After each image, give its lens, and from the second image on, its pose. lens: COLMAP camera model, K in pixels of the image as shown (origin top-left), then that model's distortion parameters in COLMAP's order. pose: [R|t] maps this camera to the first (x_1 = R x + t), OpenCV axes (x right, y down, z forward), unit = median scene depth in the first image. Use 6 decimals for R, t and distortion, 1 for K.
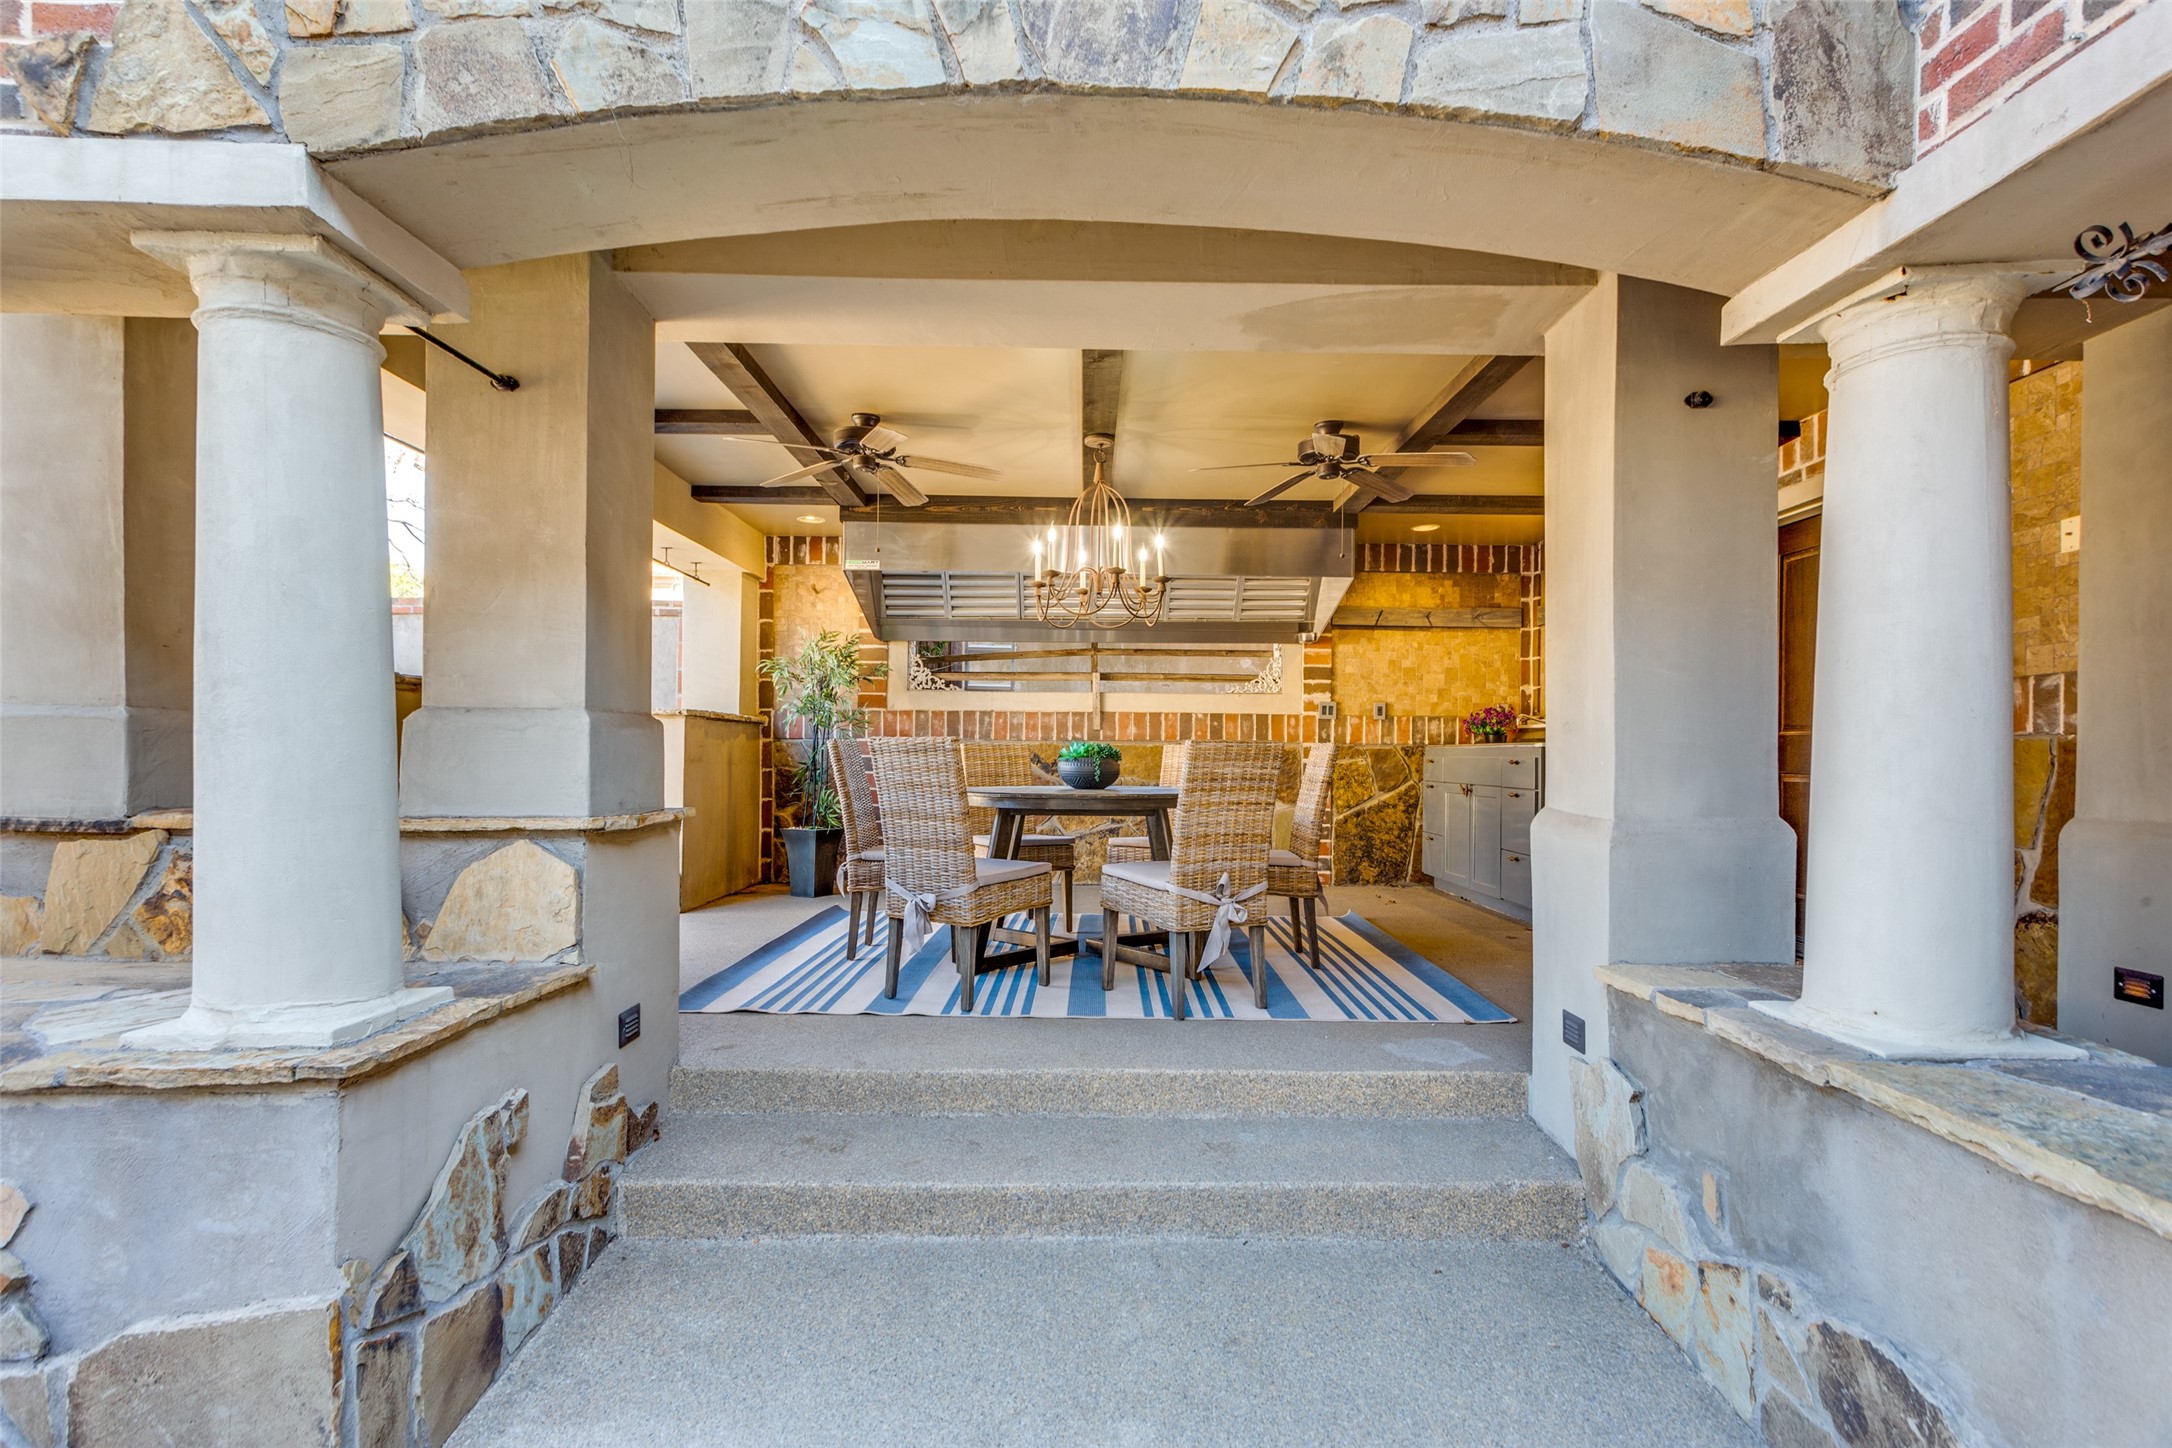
lens RADIAL K [[1034.8, 0, 1083.8], [0, 1034.8, 755.8], [0, 0, 1]] dist [0.001636, 0.000080]
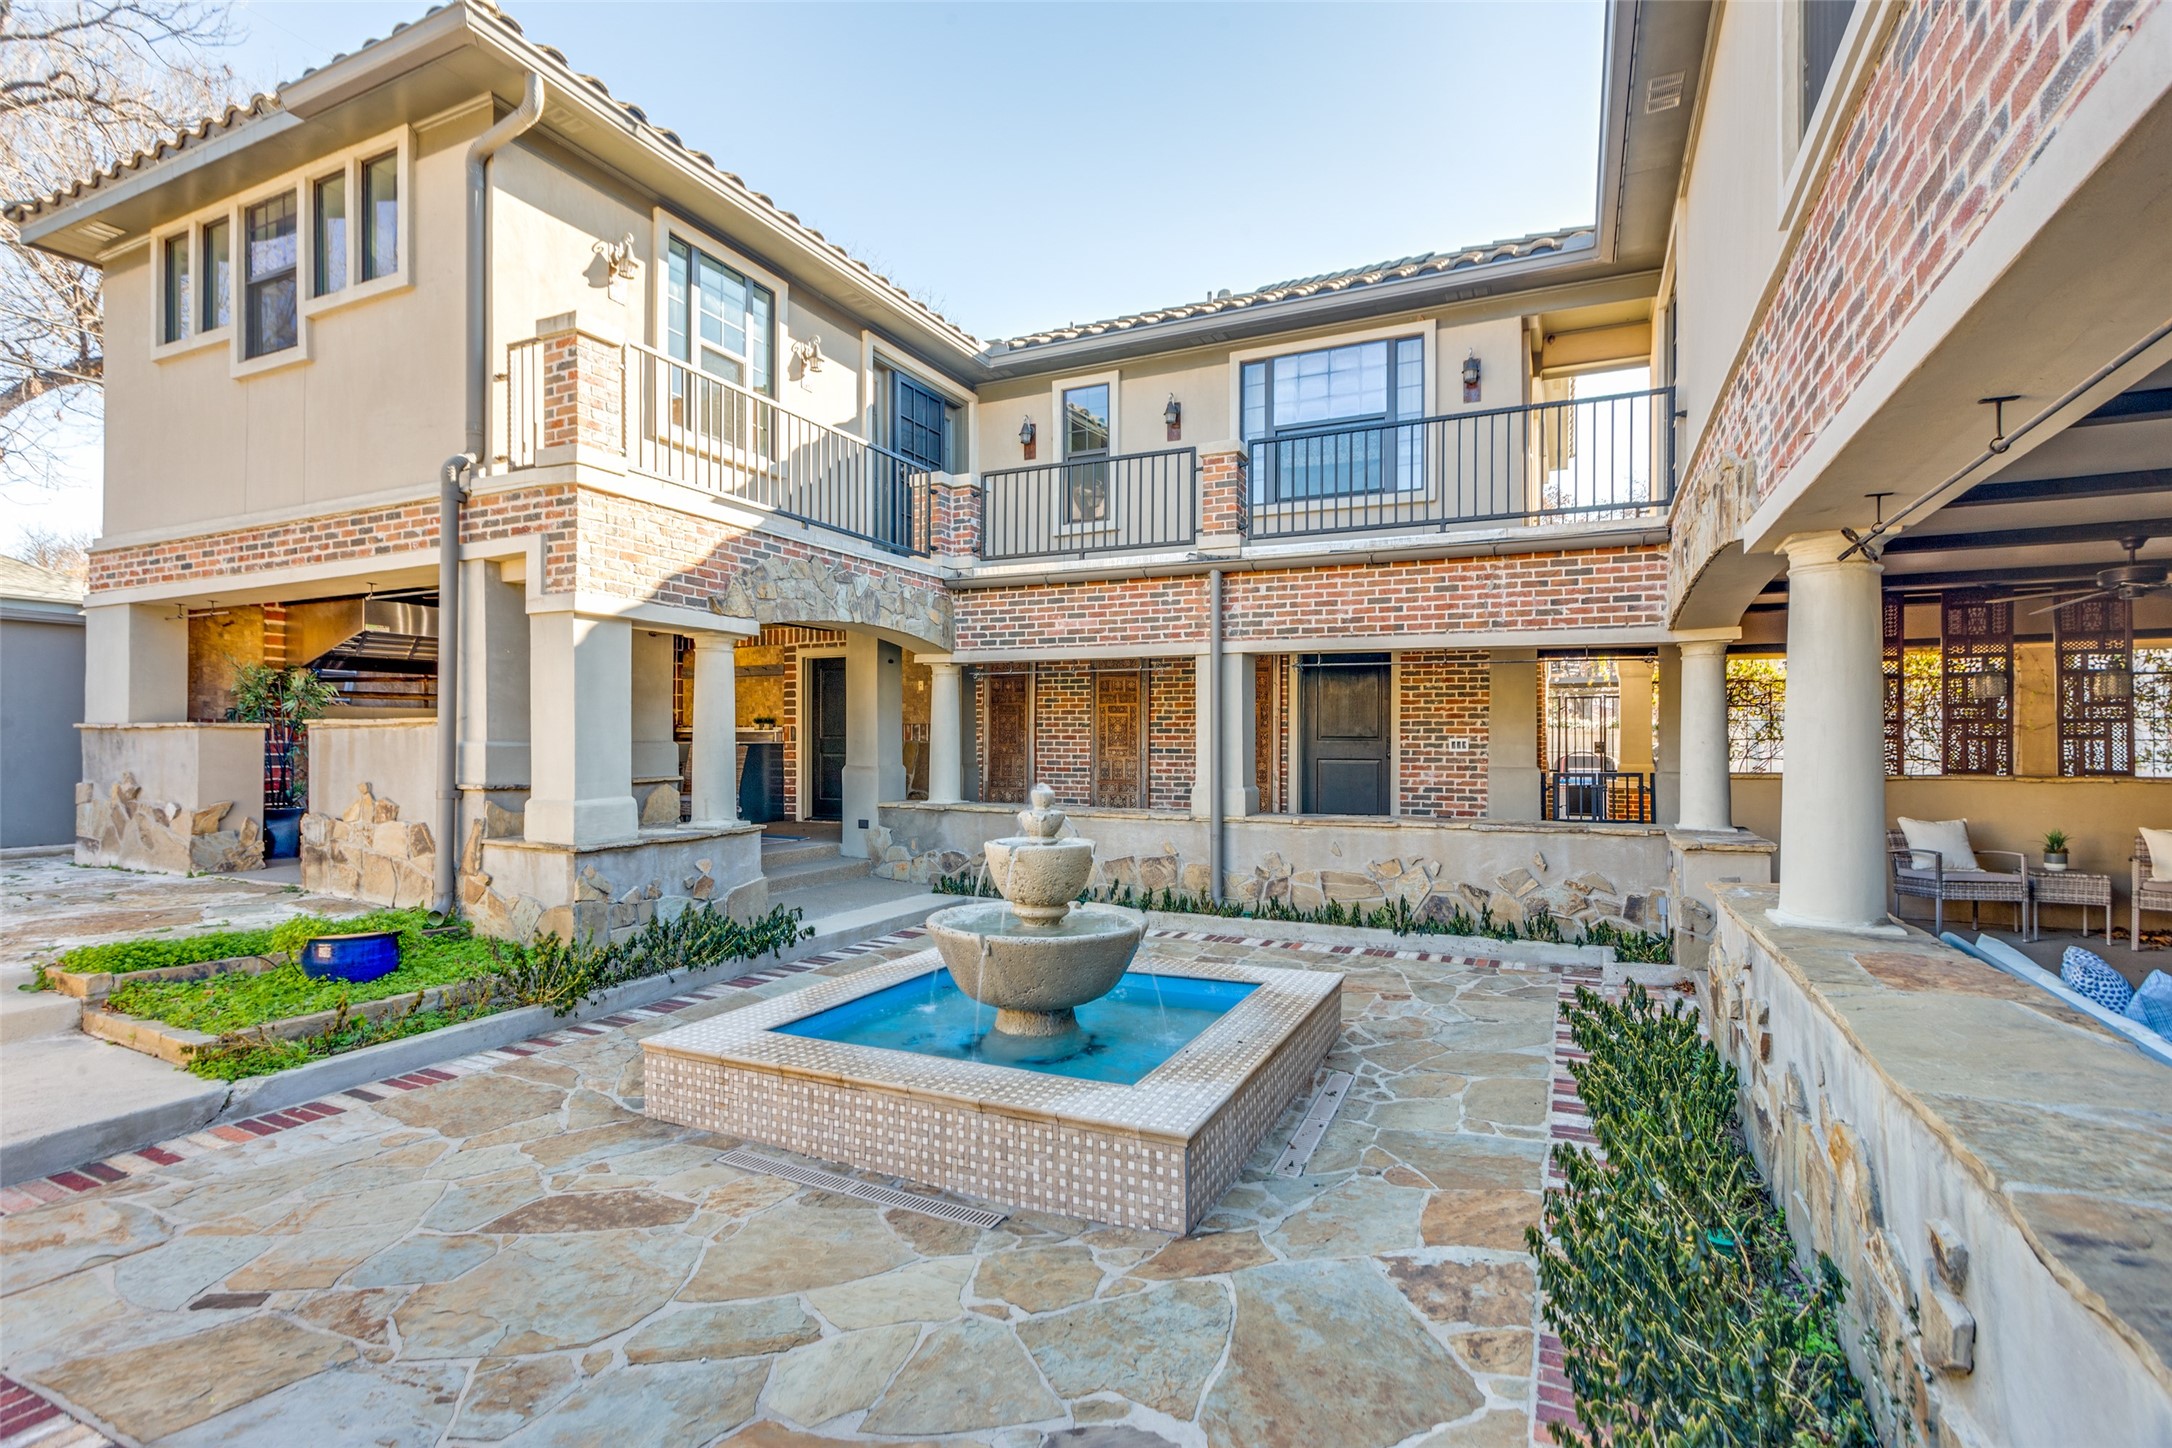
lens RADIAL K [[1016.6, 0, 1086.5], [0, 1016.6, 734.9], [0, 0, 1]] dist [0.005700, 0.000382]
pose [[0.439751, -0.003827, 0.898112, -0.936091], [0.003749, 0.999990, 0.002425, -0.023445], [-0.898112, 0.002300, 0.439761, -0.508027]]
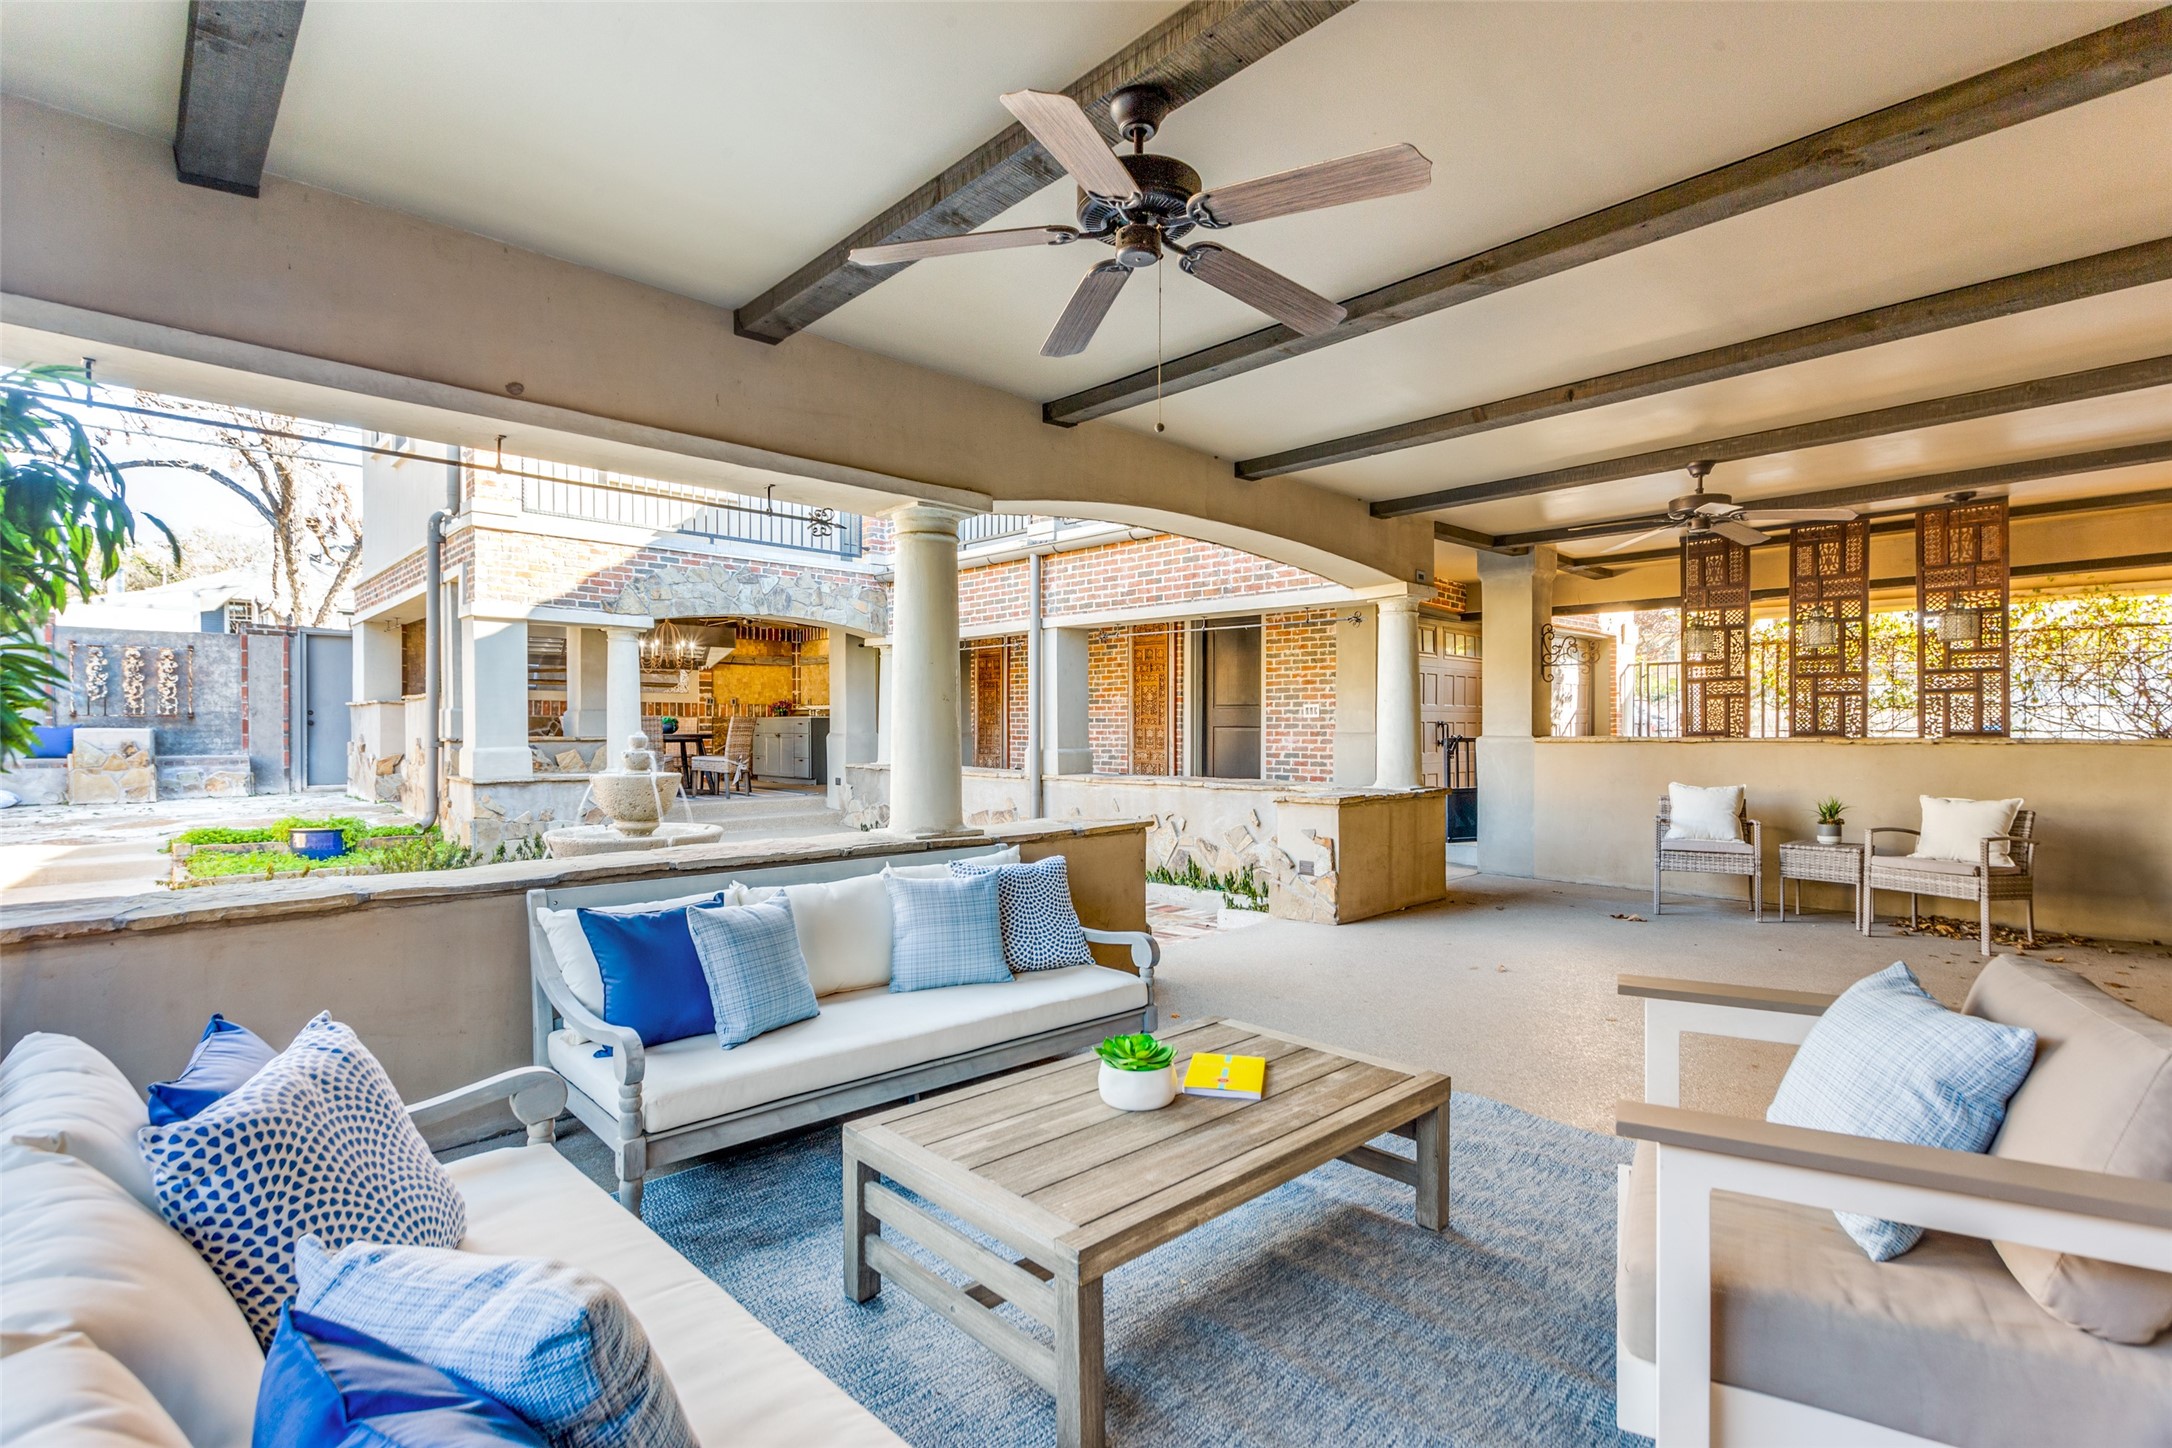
lens RADIAL K [[1016.6, 0, 1086.5], [0, 1016.6, 734.9], [0, 0, 1]] dist [0.005700, 0.000382]
pose [[0.728456, -0.015020, 0.684928, -0.668672], [0.008704, 0.999882, 0.012670, 0.006266], [-0.685037, -0.003268, 0.728501, -1.119849]]
